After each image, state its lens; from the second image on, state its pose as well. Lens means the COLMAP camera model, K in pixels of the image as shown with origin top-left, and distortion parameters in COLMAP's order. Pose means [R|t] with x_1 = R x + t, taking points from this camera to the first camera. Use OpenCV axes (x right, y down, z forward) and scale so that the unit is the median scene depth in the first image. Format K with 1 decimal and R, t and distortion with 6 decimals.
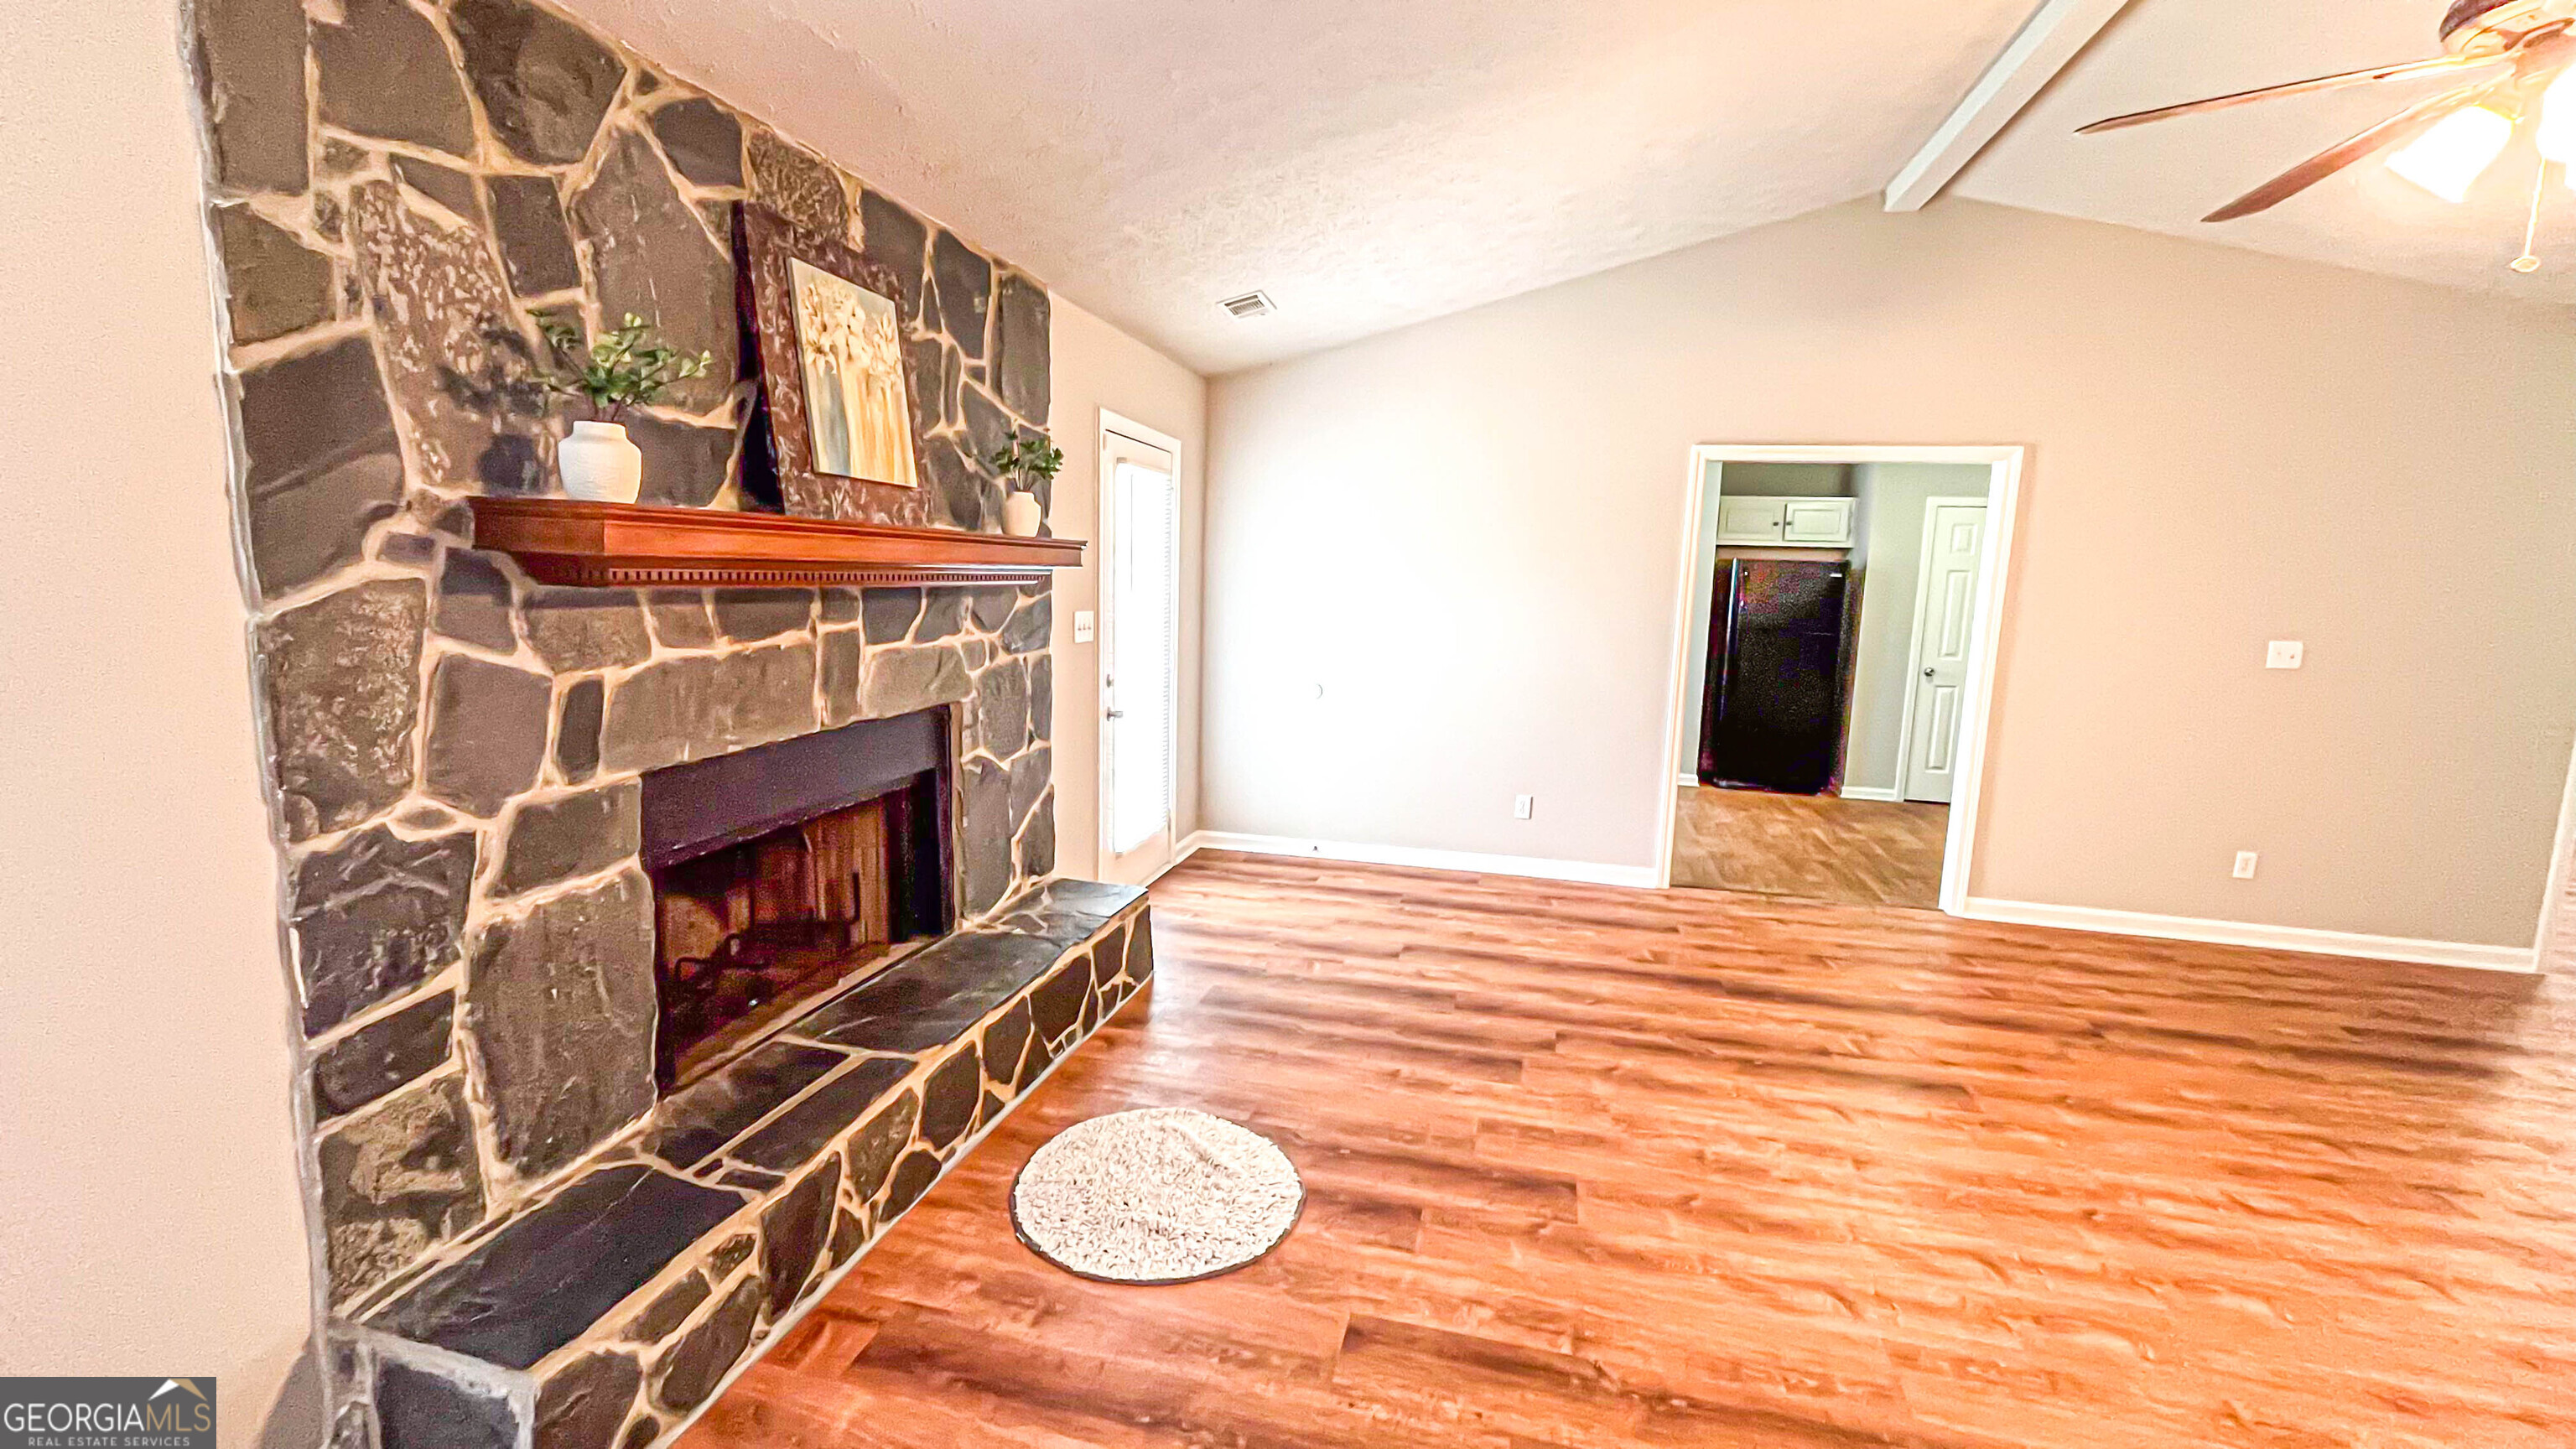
lens RADIAL K [[1045.4, 0, 1284.6], [0, 1045.4, 714.2], [0, 0, 1]] dist [-0.002412, -0.000335]
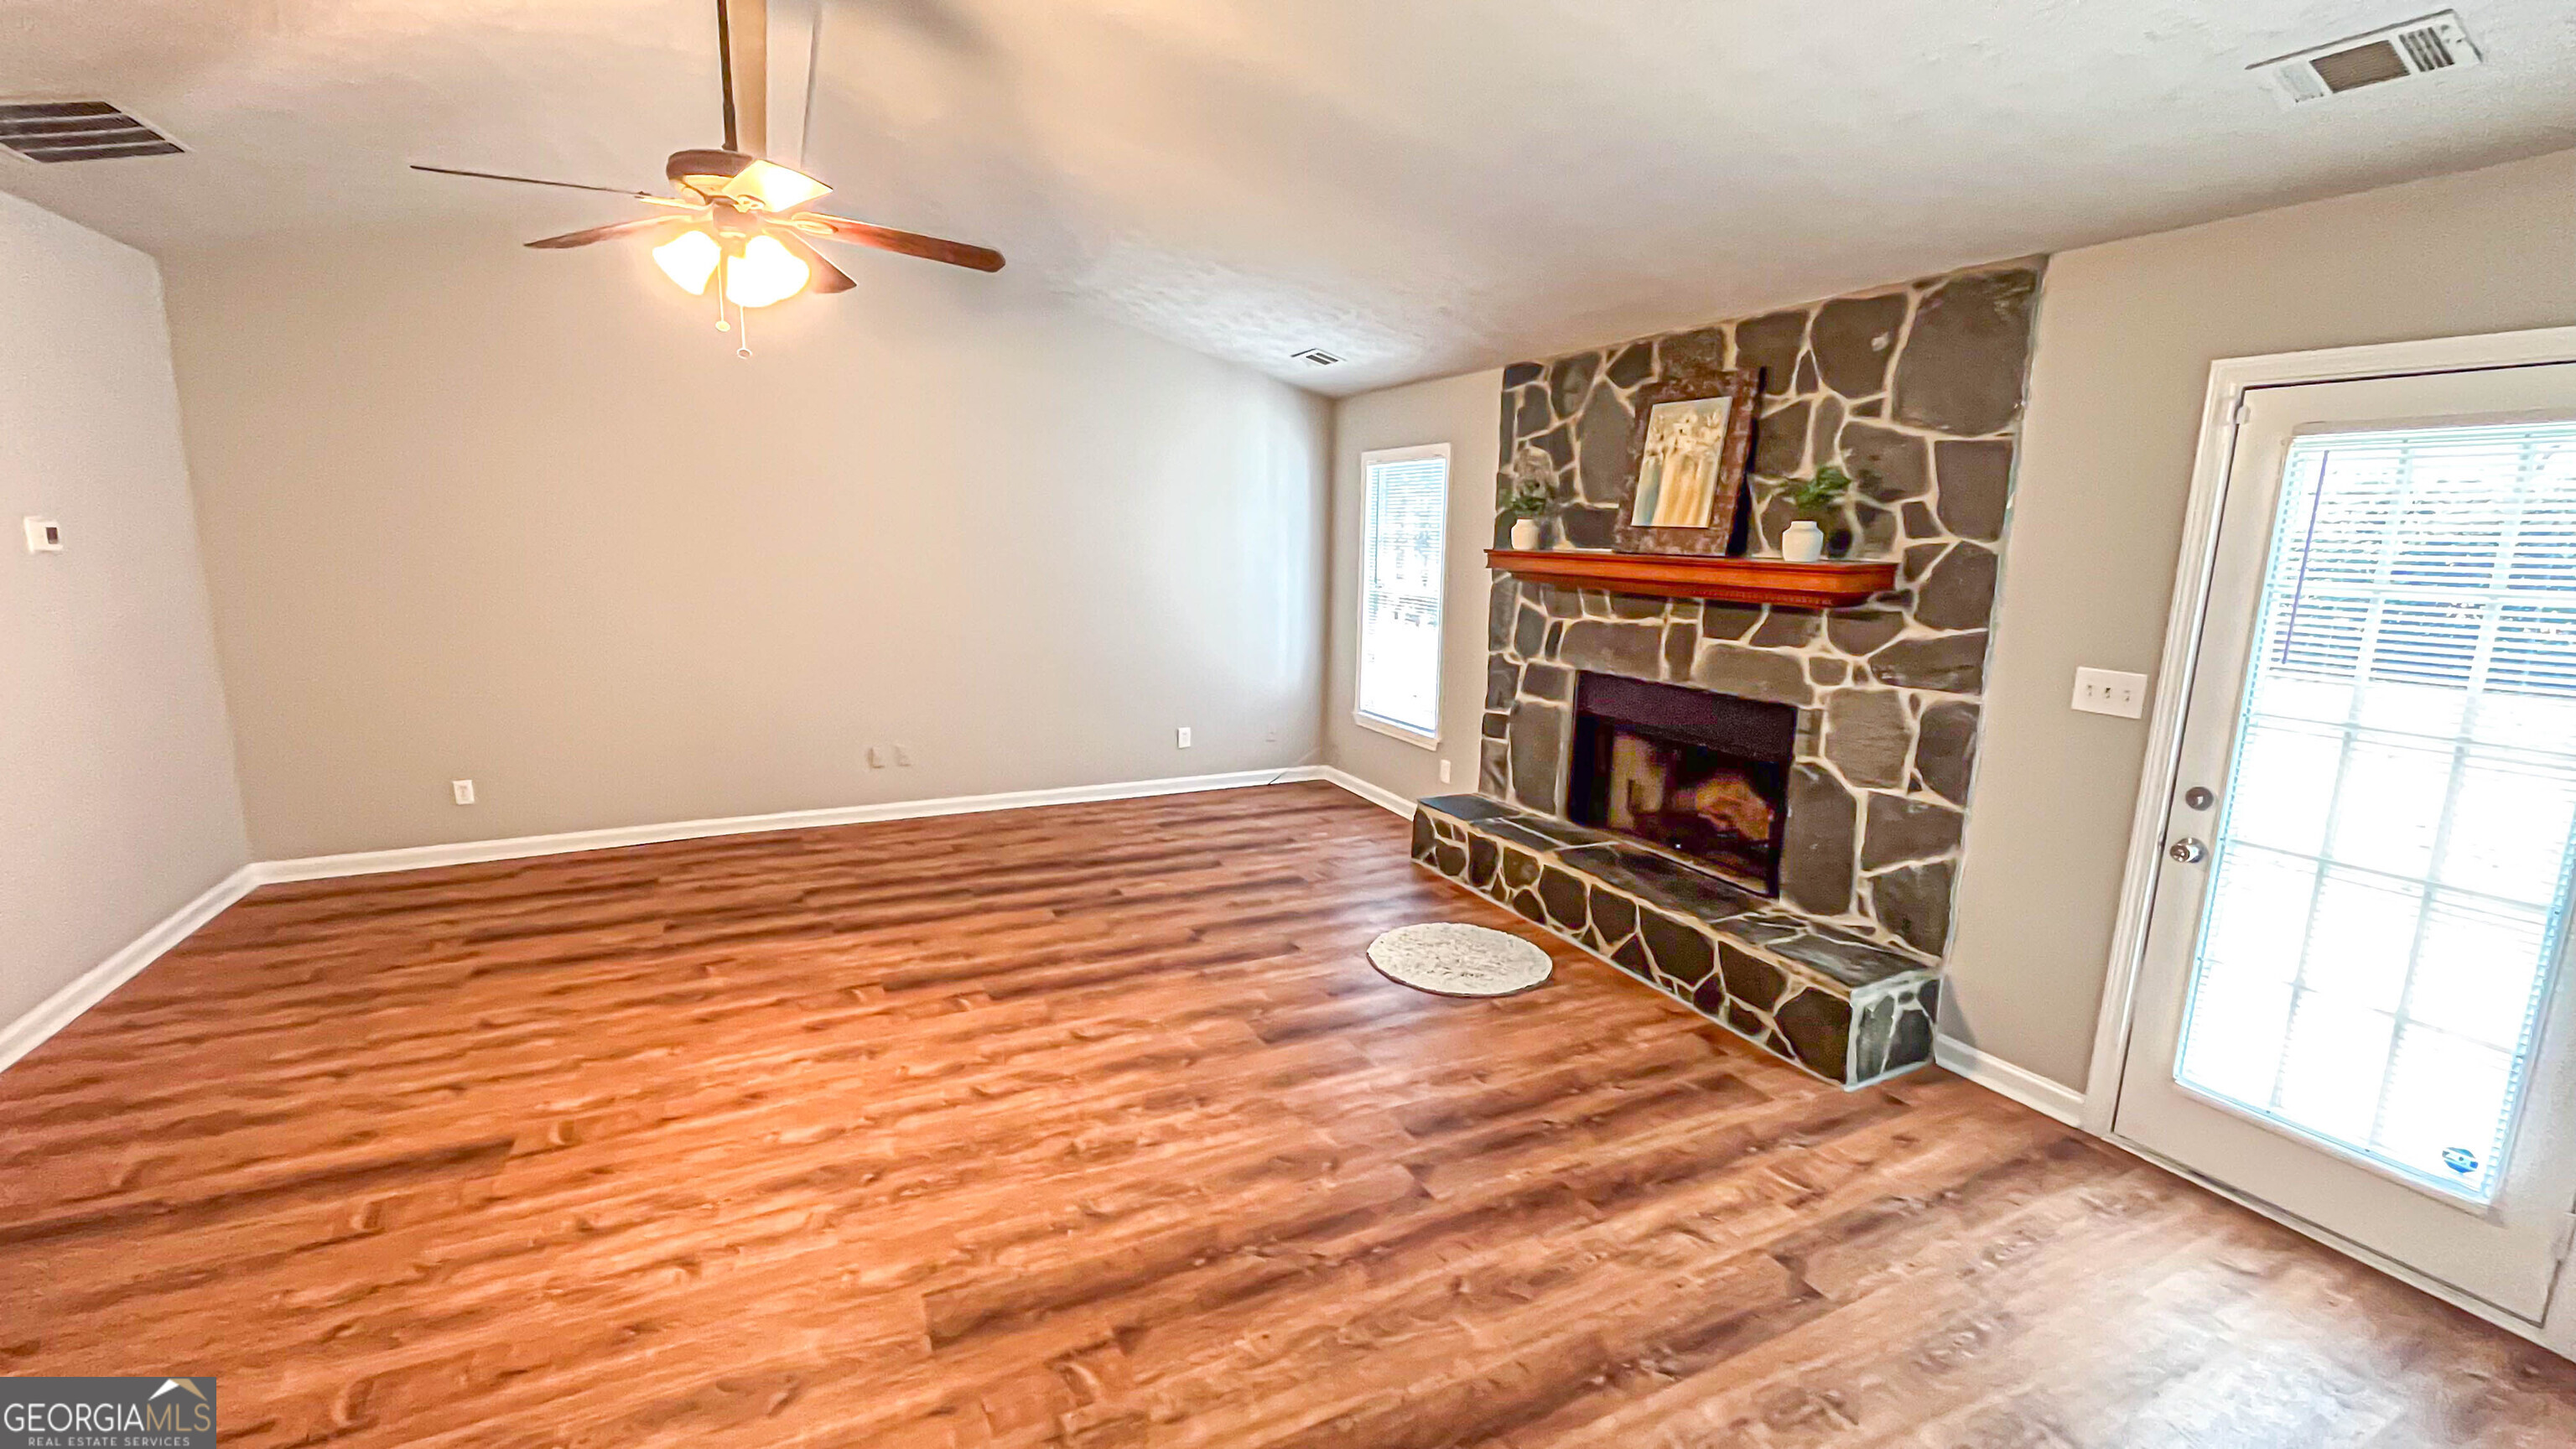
lens RADIAL K [[1045.4, 0, 1283.2], [0, 1045.4, 716.3], [0, 0, 1]] dist [-0.002412, -0.000335]
pose [[-0.759666, 0.070827, -0.646445, 0.907685], [-0.131103, 0.956962, 0.258914, -0.236845], [0.636962, 0.281439, -0.717685, 1.547105]]
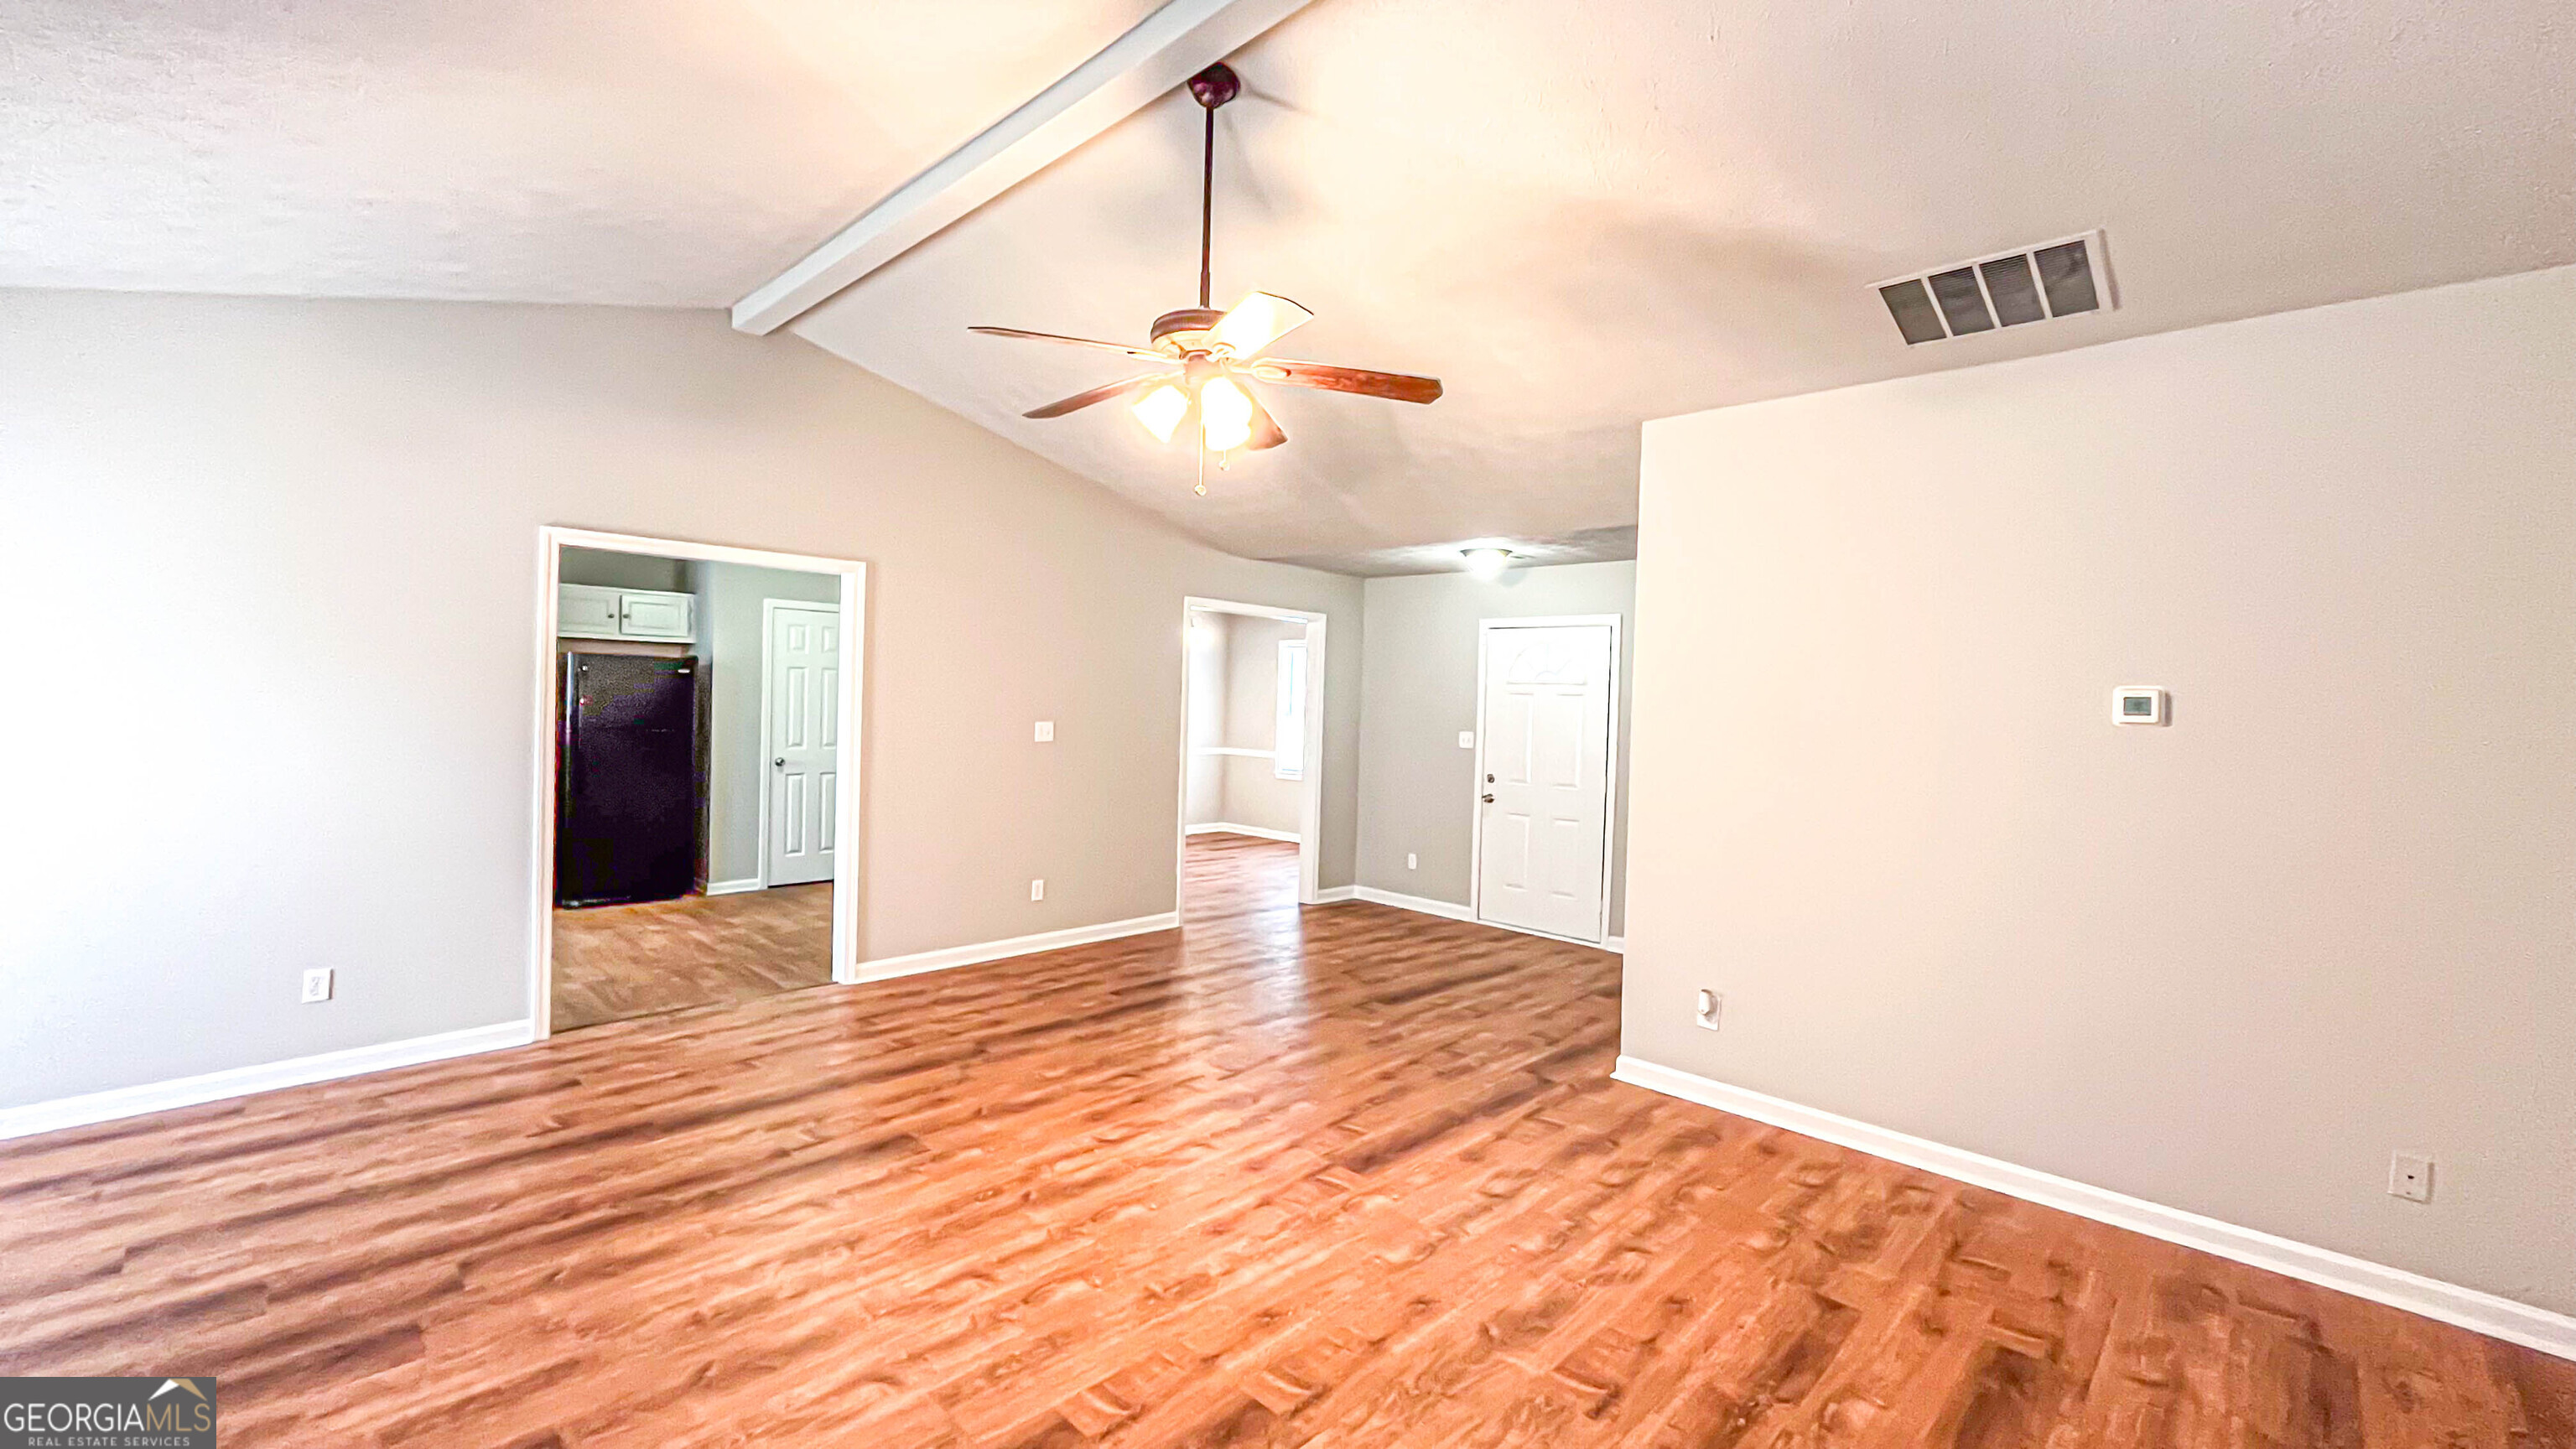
lens RADIAL K [[1045.4, 0, 1283.3], [0, 1045.4, 713.1], [0, 0, 1]] dist [-0.002412, -0.000335]
pose [[0.501695, -0.029908, 0.864527, -0.096841], [0.106802, 0.993897, -0.027595, -0.013993], [-0.858426, 0.106178, 0.501827, 0.056872]]
